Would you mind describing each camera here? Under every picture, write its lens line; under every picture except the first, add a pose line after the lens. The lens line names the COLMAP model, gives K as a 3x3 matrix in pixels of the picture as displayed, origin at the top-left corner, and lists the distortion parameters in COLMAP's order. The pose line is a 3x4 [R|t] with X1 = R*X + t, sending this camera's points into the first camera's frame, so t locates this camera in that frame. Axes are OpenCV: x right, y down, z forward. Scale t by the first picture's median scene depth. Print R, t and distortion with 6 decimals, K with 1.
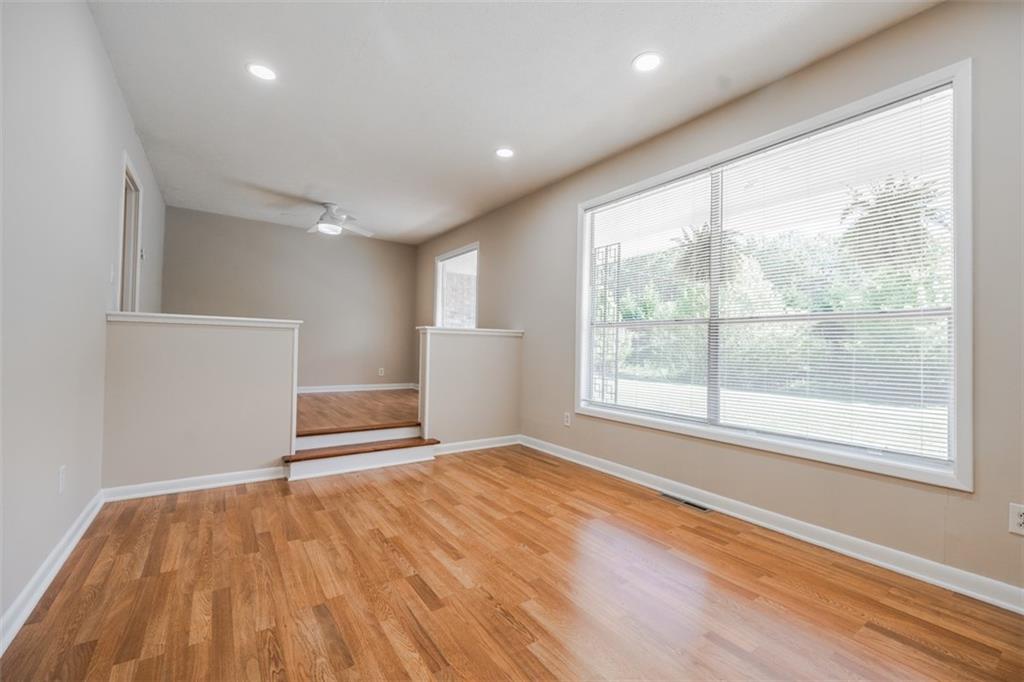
lens RADIAL K [[425.9, 0, 511.6], [0, 425.9, 336.3], [0, 0, 1]] dist [-0.000464, -0.000085]
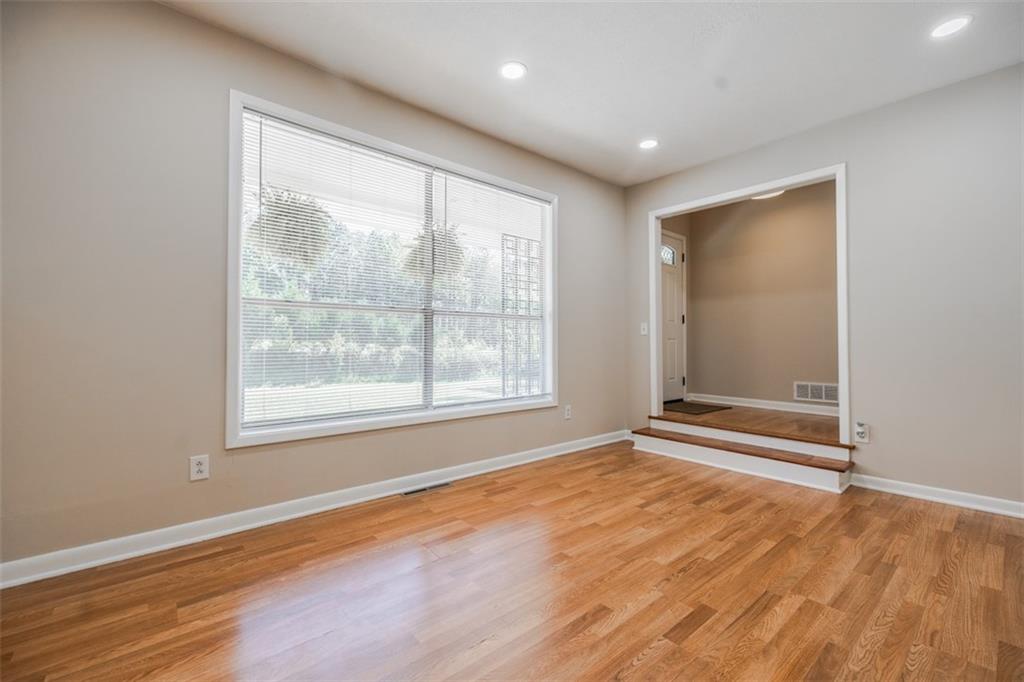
lens RADIAL K [[431.3, 0, 522.4], [0, 431.3, 335.6], [0, 0, 1]] dist [0.000149, -0.000235]
pose [[-0.105270, -0.002922, 0.994439, -0.778639], [-0.029995, 0.999550, -0.000238, 0.021842], [-0.993991, -0.029853, -0.105310, 1.090400]]
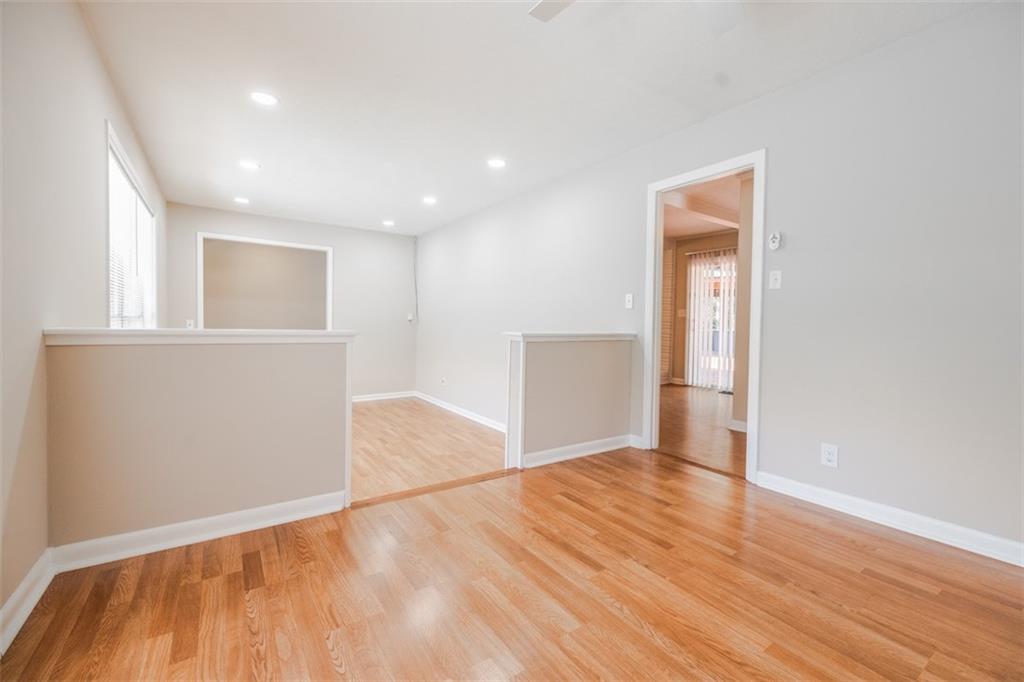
lens RADIAL K [[425.9, 0, 511.6], [0, 425.9, 336.3], [0, 0, 1]] dist [-0.000464, -0.000085]
pose [[-0.999241, -0.038093, 0.008095, -0.725975], [-0.038122, 0.999267, -0.003449, -0.031708], [-0.007957, -0.003755, -0.999961, 2.653532]]
